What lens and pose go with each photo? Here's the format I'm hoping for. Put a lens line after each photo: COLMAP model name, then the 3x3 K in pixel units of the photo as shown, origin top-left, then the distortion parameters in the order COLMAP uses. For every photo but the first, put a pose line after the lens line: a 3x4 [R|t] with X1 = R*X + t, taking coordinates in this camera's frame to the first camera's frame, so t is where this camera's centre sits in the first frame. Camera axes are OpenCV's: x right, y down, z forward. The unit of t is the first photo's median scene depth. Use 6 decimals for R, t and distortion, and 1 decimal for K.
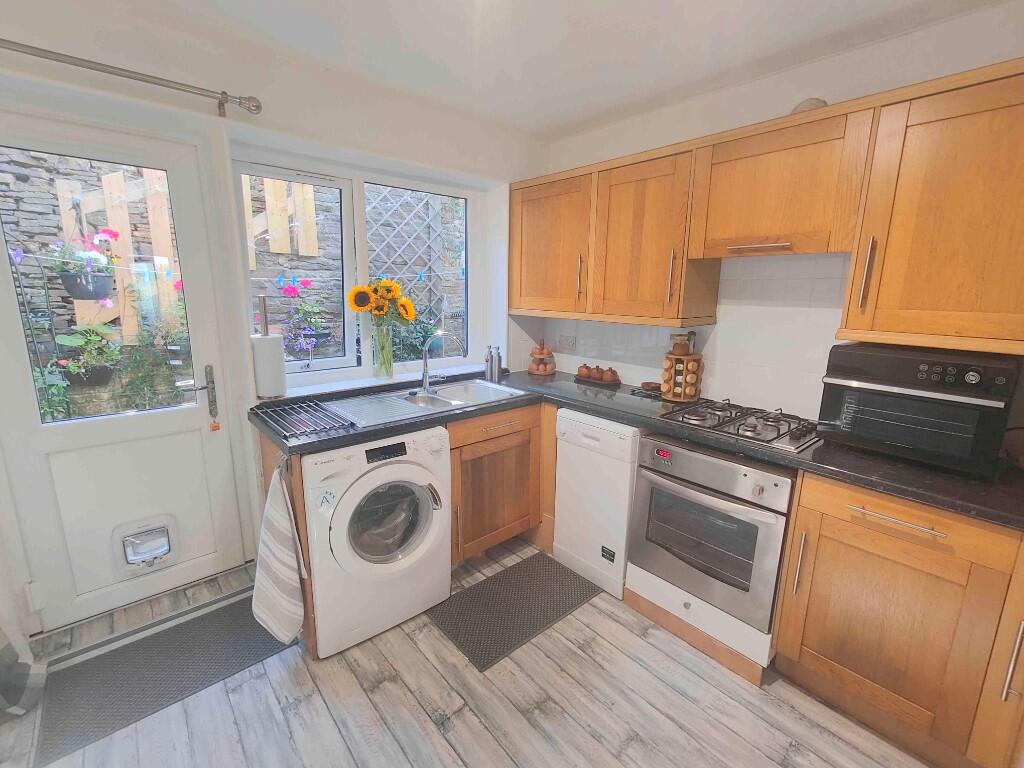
lens RADIAL K [[450.6, 0, 507.5], [0, 450.6, 380.1], [0, 0, 1]] dist [0.008983, 0.000680]
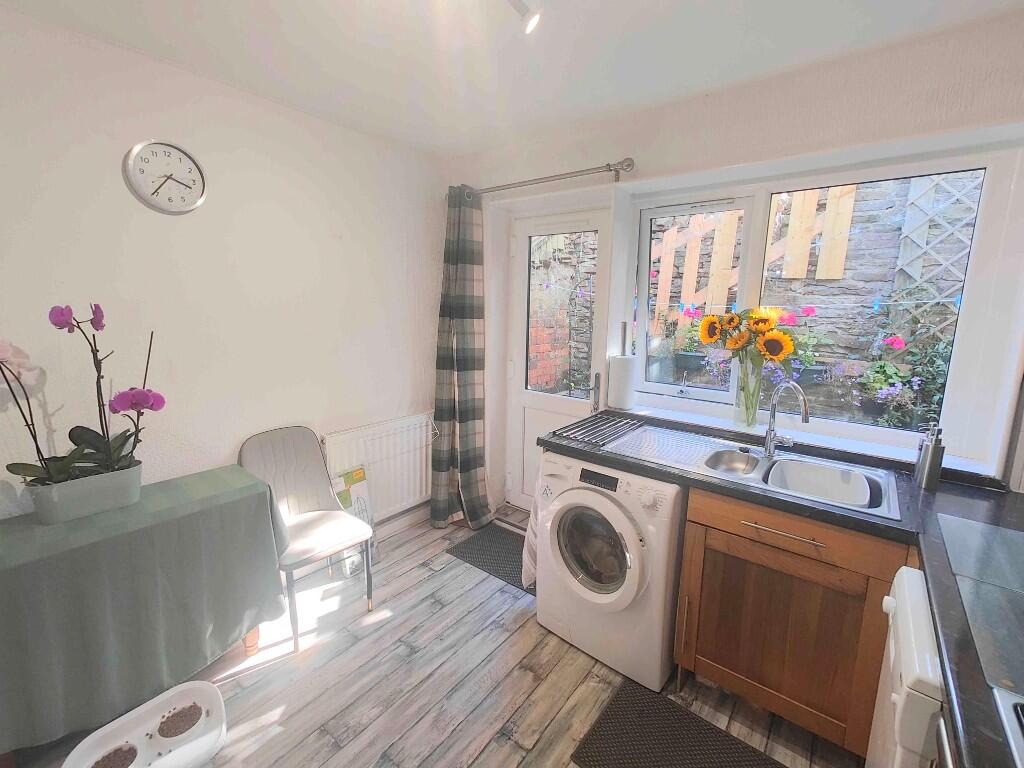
lens RADIAL K [[450.6, 0, 512.9], [0, 450.6, 380.2], [0, 0, 1]] dist [0.008983, 0.000680]
pose [[0.182220, 0.163217, -0.969616, 0.655054], [-0.212227, 0.969411, 0.123299, -0.142081], [0.960081, 0.183311, 0.211285, 0.584046]]
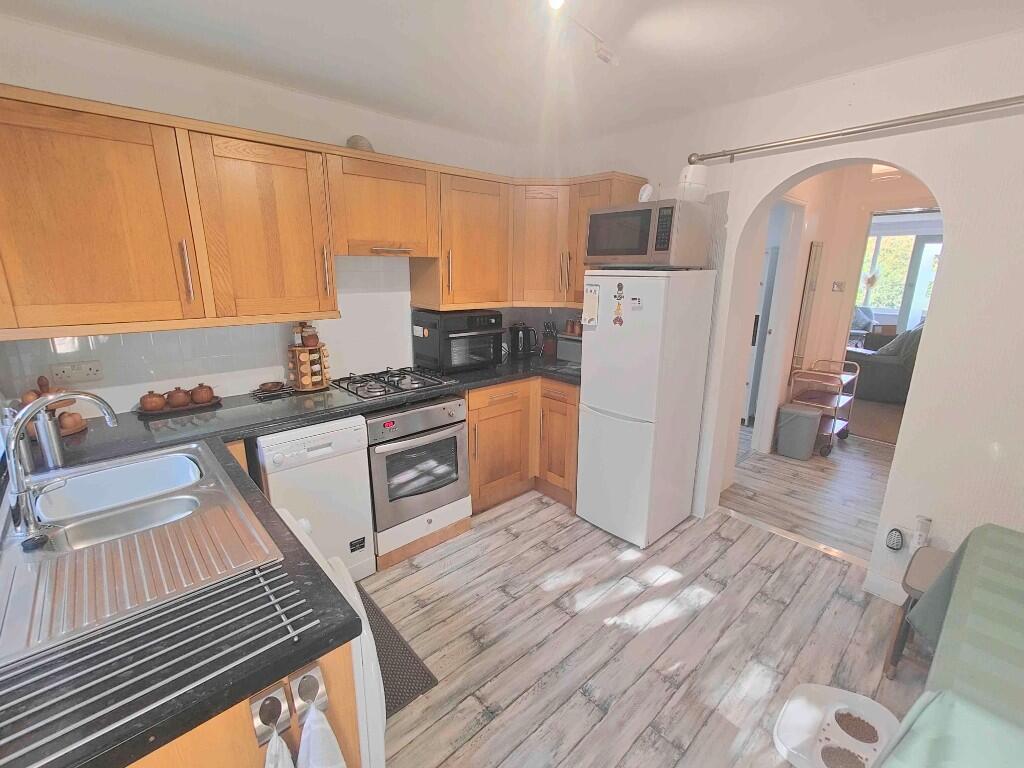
lens RADIAL K [[450.6, 0, 514.3], [0, 450.6, 382.1], [0, 0, 1]] dist [0.008983, 0.000680]
pose [[-0.021337, -0.257141, 0.966138, -0.740555], [0.192331, 0.947253, 0.256362, -0.173015], [-0.981098, 0.191288, 0.029245, 0.596628]]
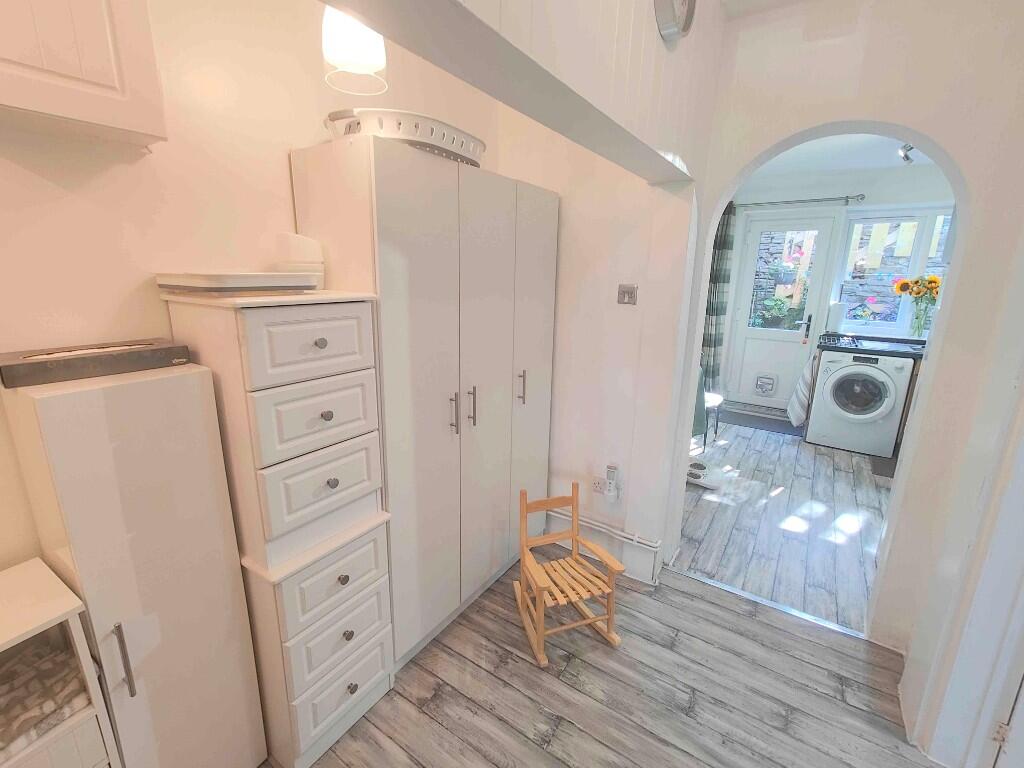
lens RADIAL K [[450.6, 0, 509.2], [0, 450.6, 381.3], [0, 0, 1]] dist [0.008983, 0.000680]
pose [[0.243122, 0.224363, -0.943691, 1.372180], [-0.204082, 0.962937, 0.176362, 0.229464], [0.948284, 0.149713, 0.279899, -1.167521]]
